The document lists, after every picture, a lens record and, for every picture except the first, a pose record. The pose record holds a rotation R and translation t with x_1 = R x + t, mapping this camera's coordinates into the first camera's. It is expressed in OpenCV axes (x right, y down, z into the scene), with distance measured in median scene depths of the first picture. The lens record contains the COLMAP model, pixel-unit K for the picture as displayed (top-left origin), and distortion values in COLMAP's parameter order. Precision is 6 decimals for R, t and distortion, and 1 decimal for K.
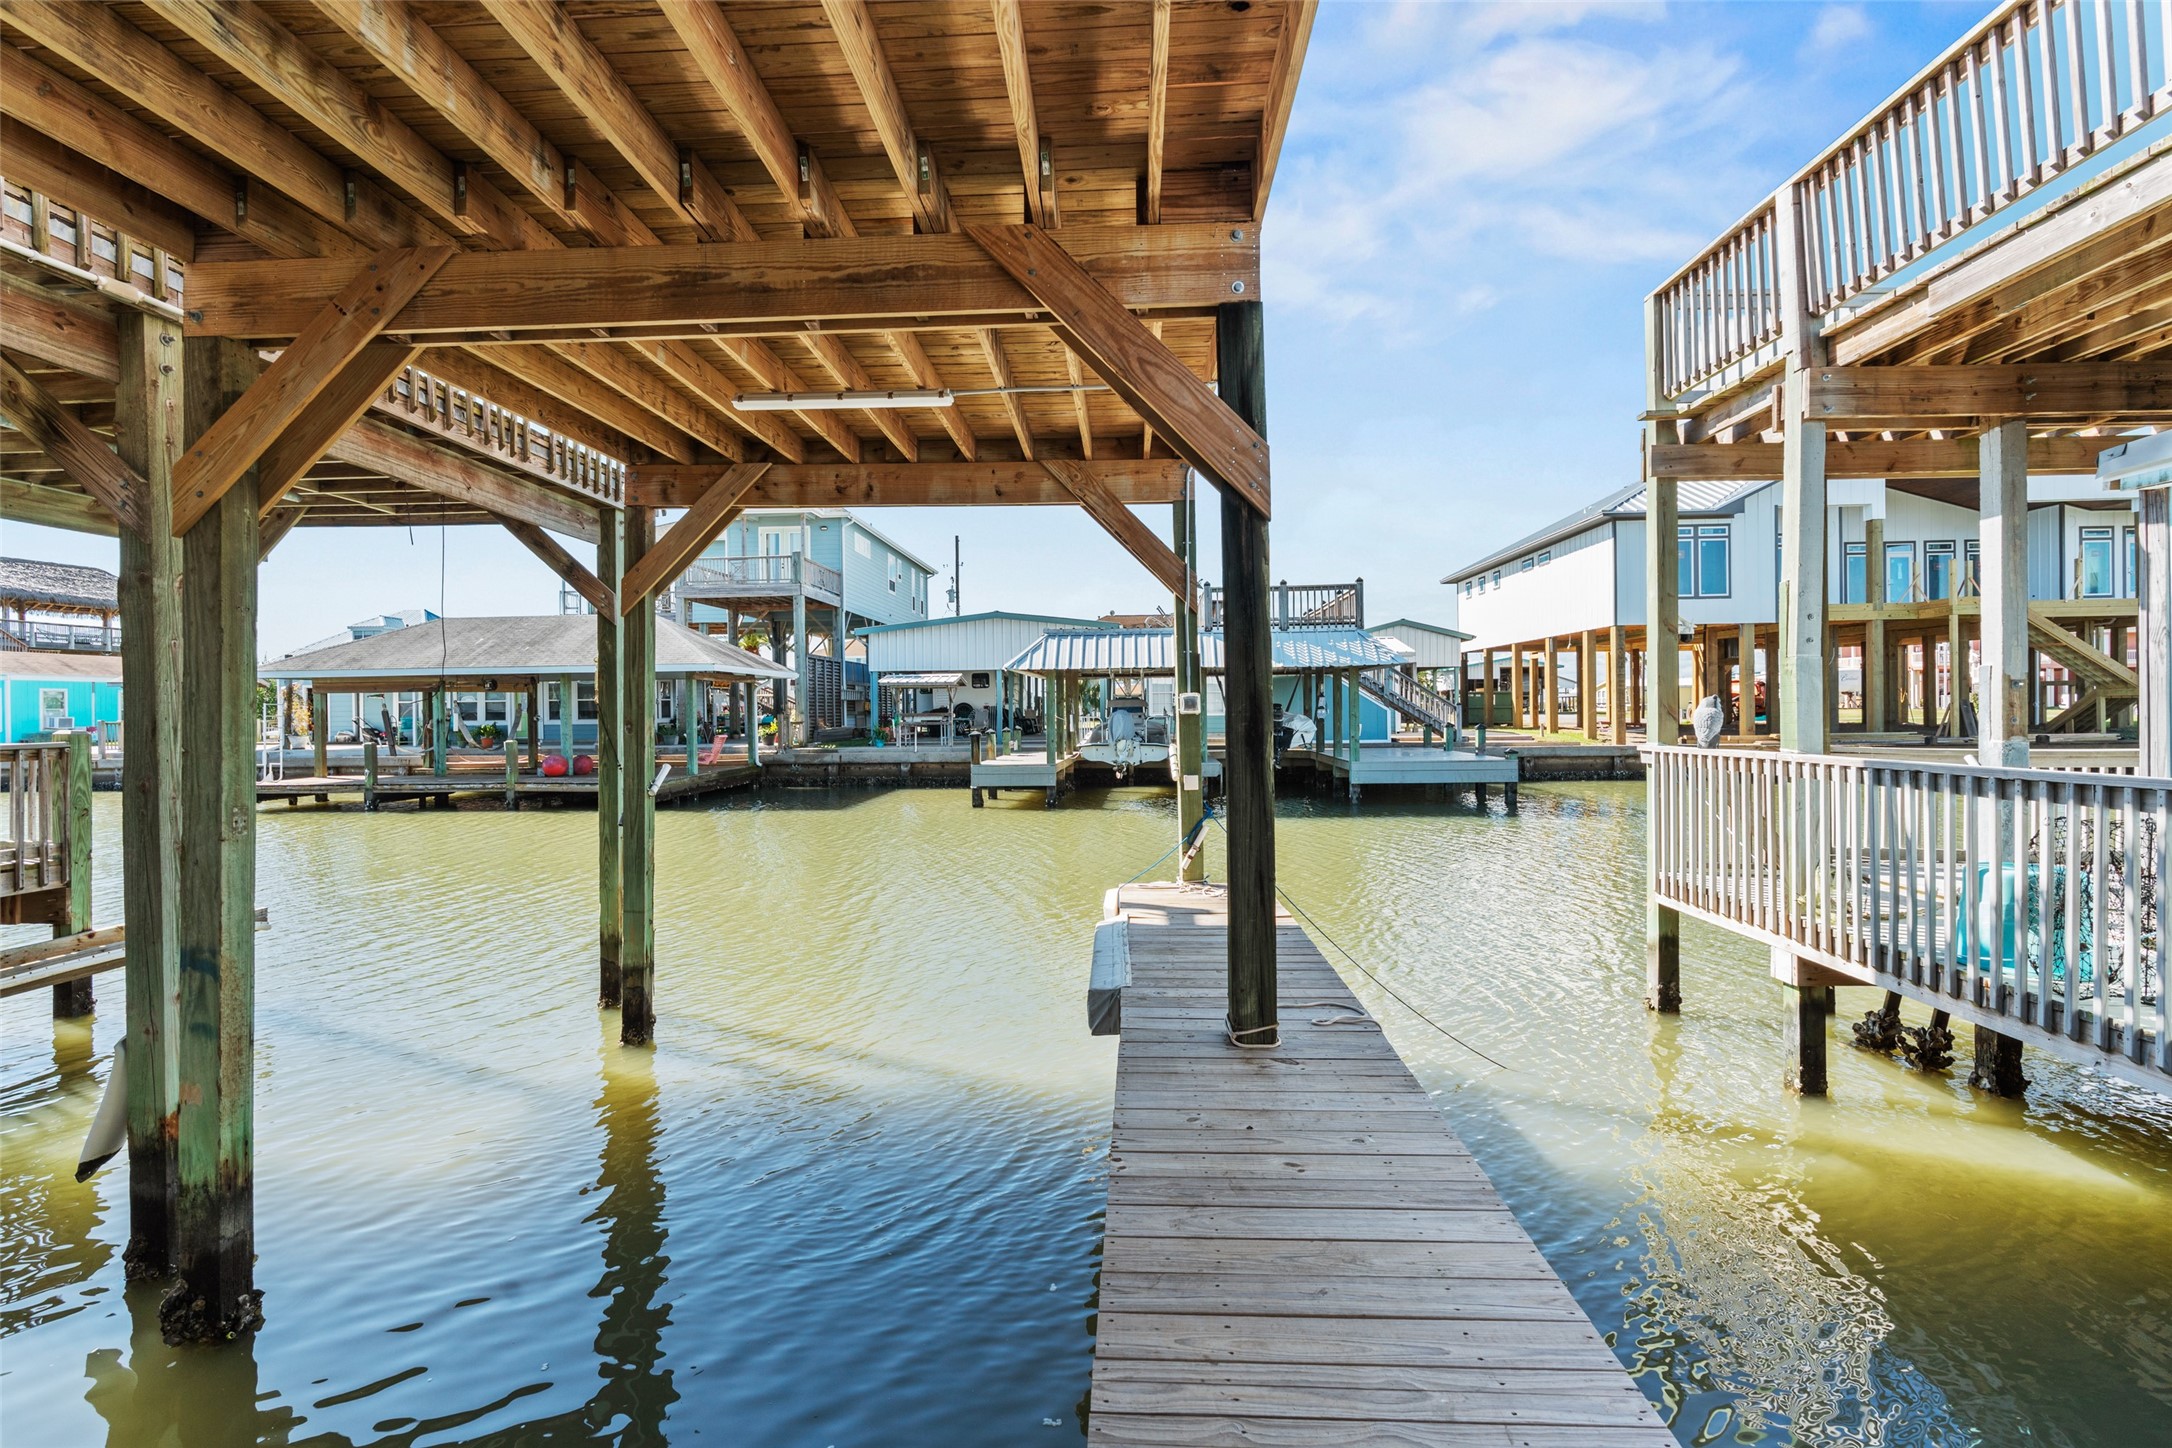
lens RADIAL K [[989.3, 0, 1099.0], [0, 989.3, 717.1], [0, 0, 1]] dist [-0.010313, 0.004034]
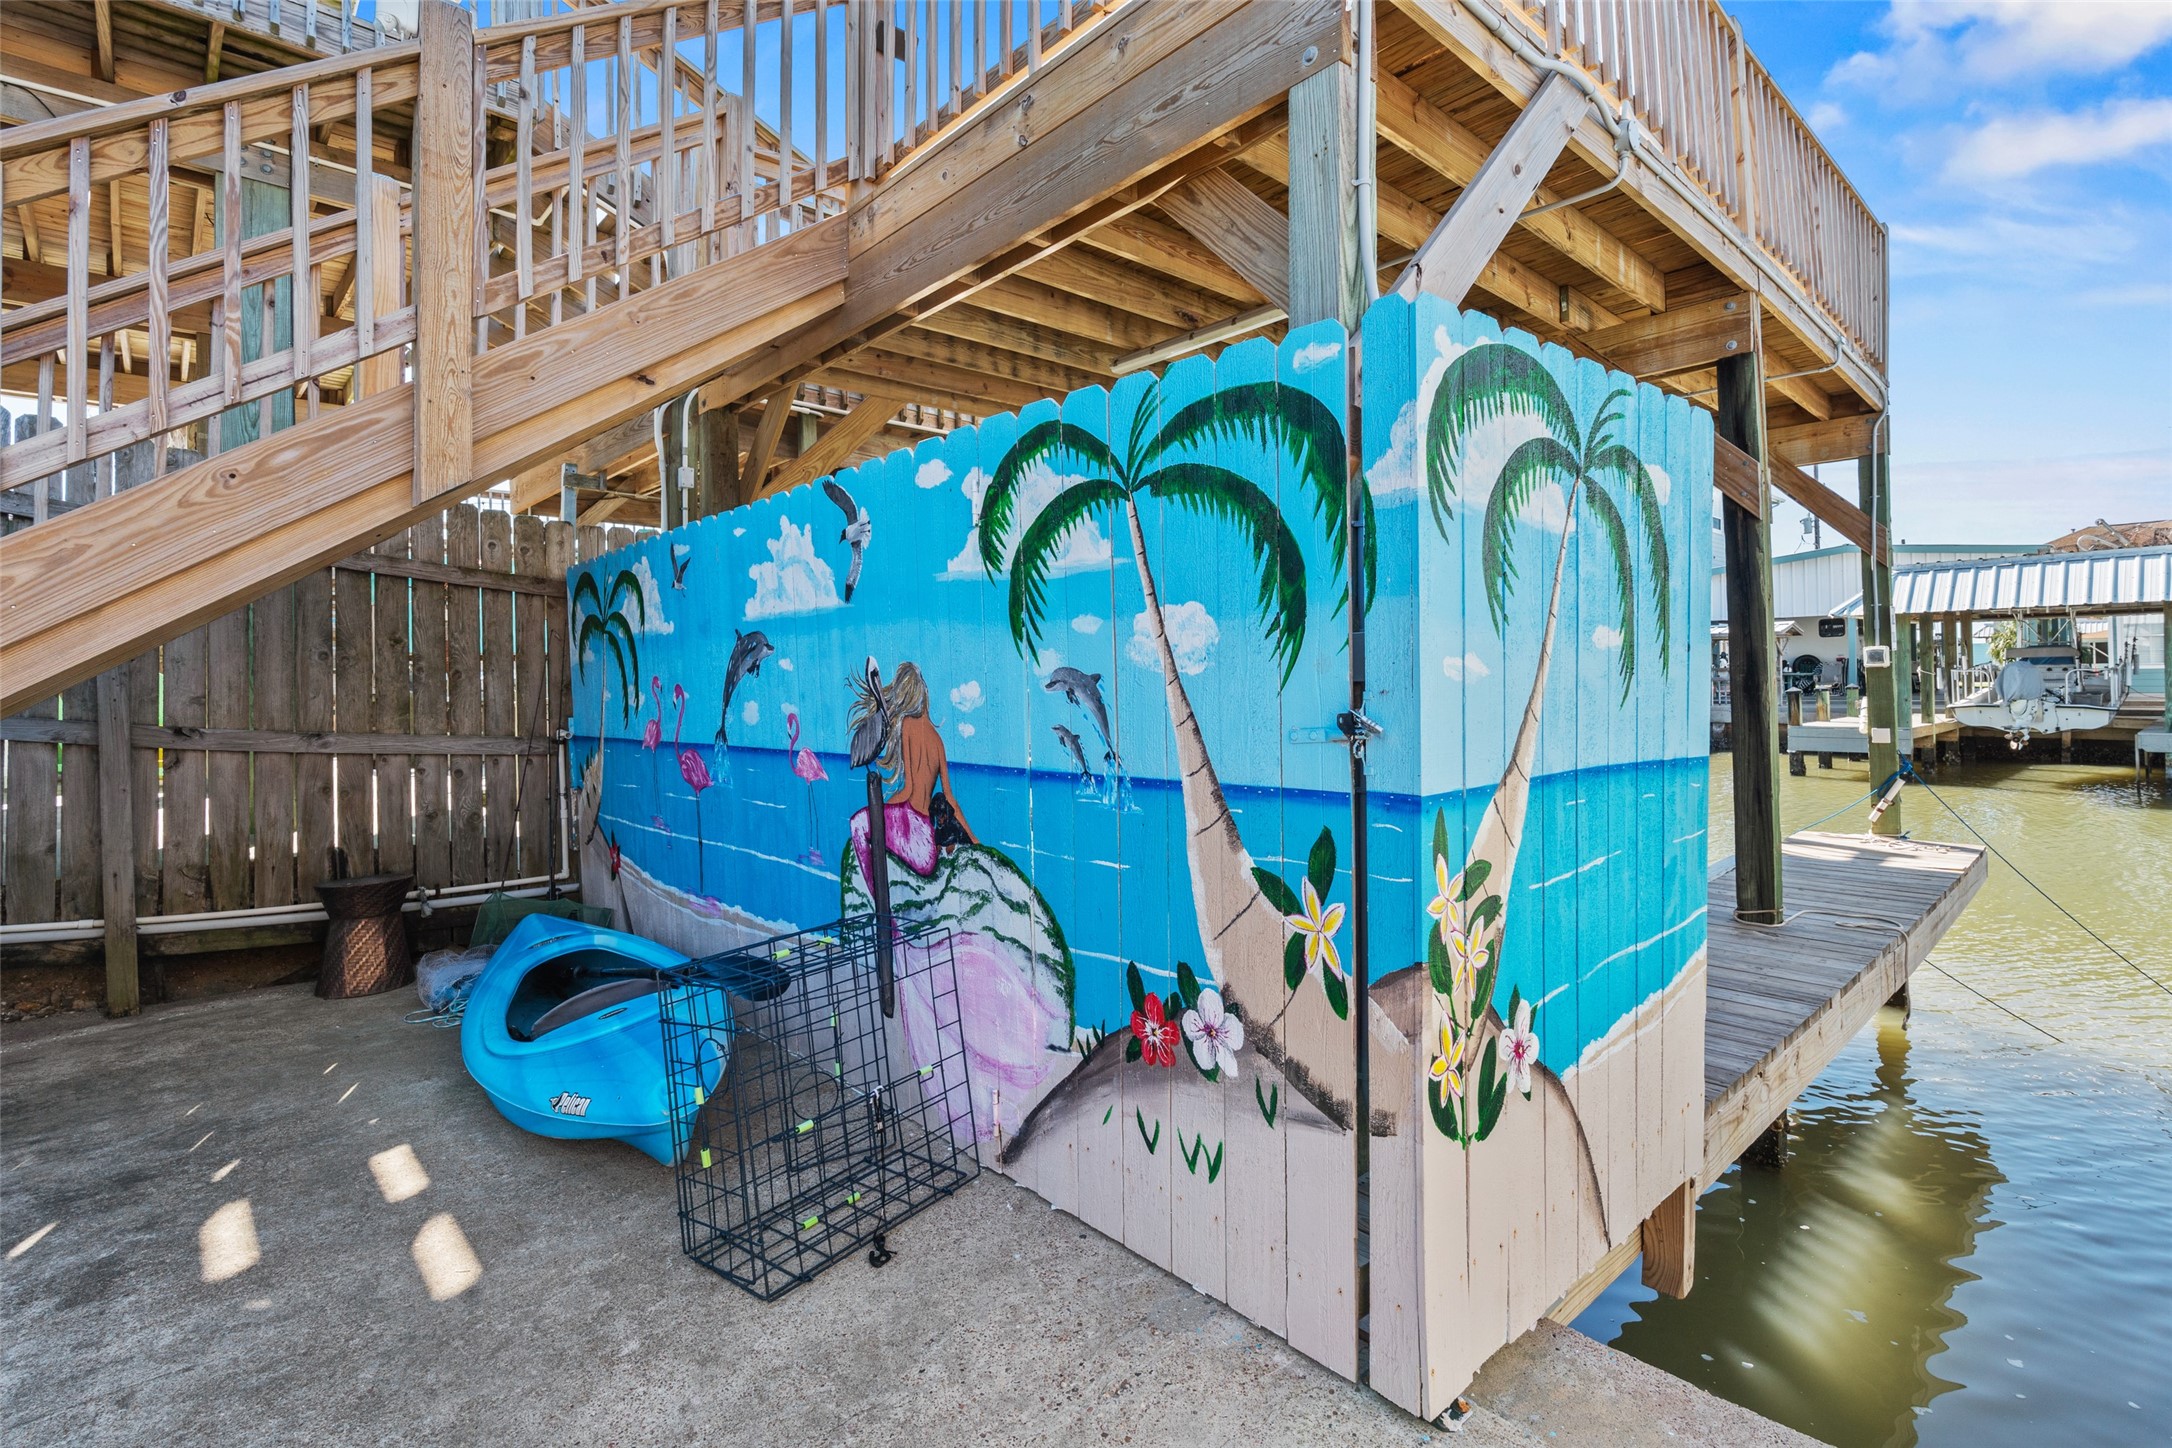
lens RADIAL K [[989.3, 0, 1090.3], [0, 989.3, 673.3], [0, 0, 1]] dist [-0.010313, 0.004034]
pose [[0.711515, -0.008384, -0.702621, 0.257934], [0.007464, 0.999963, -0.004374, 0.001516], [0.702632, -0.002132, 0.711551, -0.307680]]
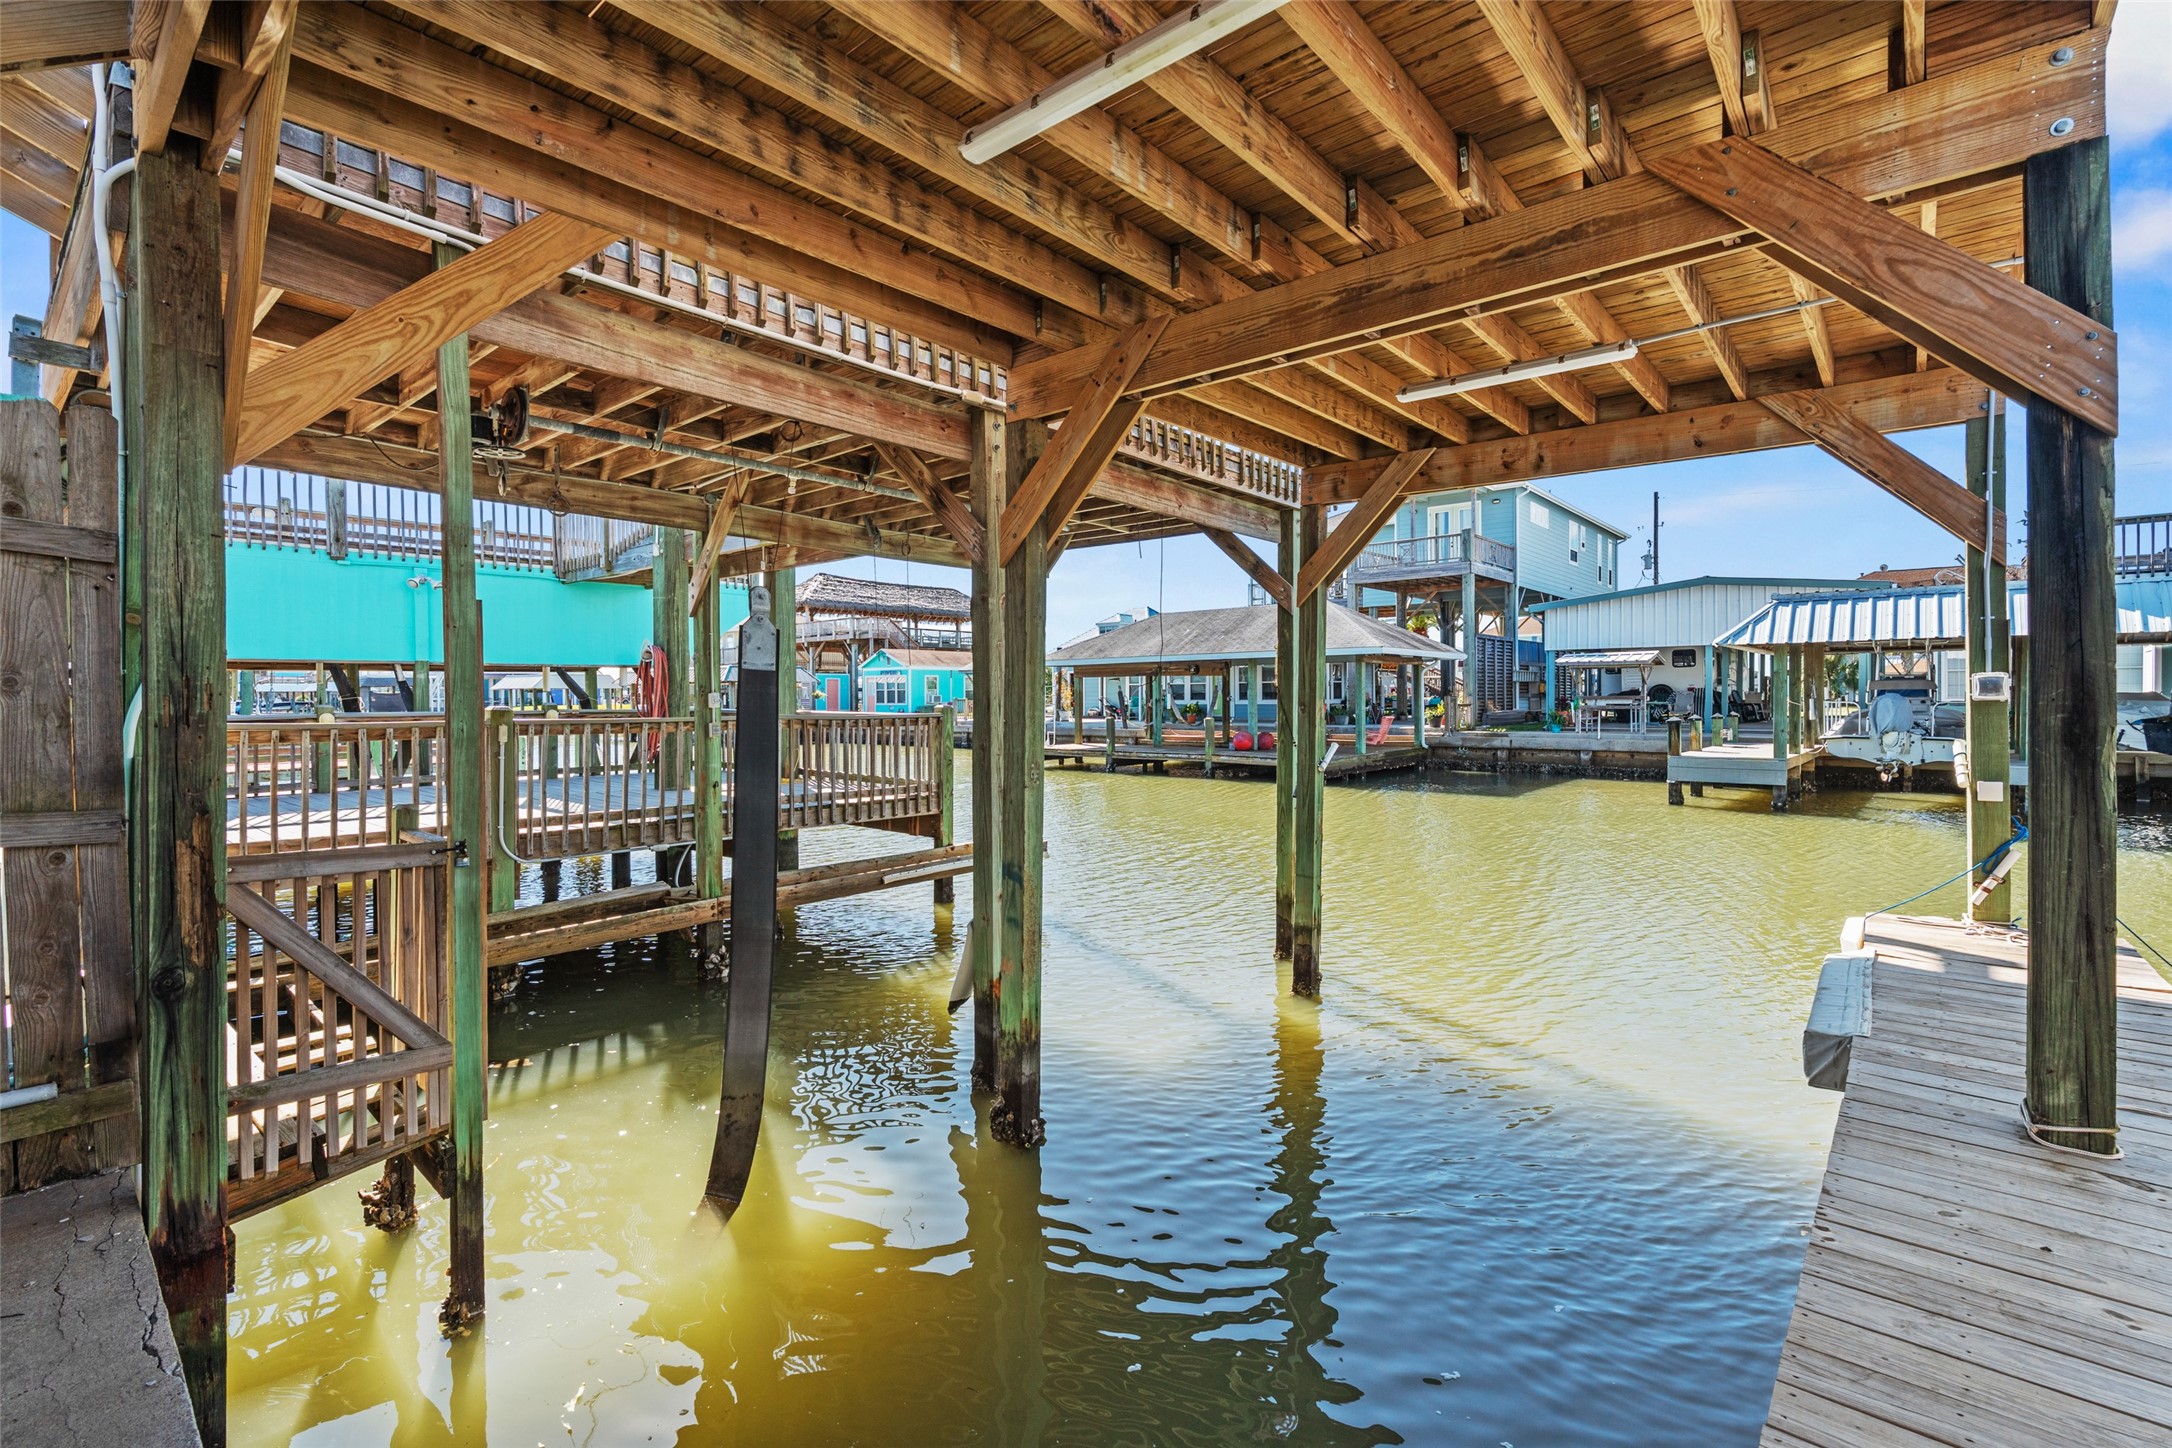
lens RADIAL K [[989.3, 0, 1076.8], [0, 989.3, 711.0], [0, 0, 1]] dist [-0.010313, 0.004034]
pose [[0.783039, 0.015047, -0.621791, 0.015108], [-0.007307, 0.999861, 0.014994, -0.001275], [0.621930, -0.007197, 0.783040, -0.023687]]
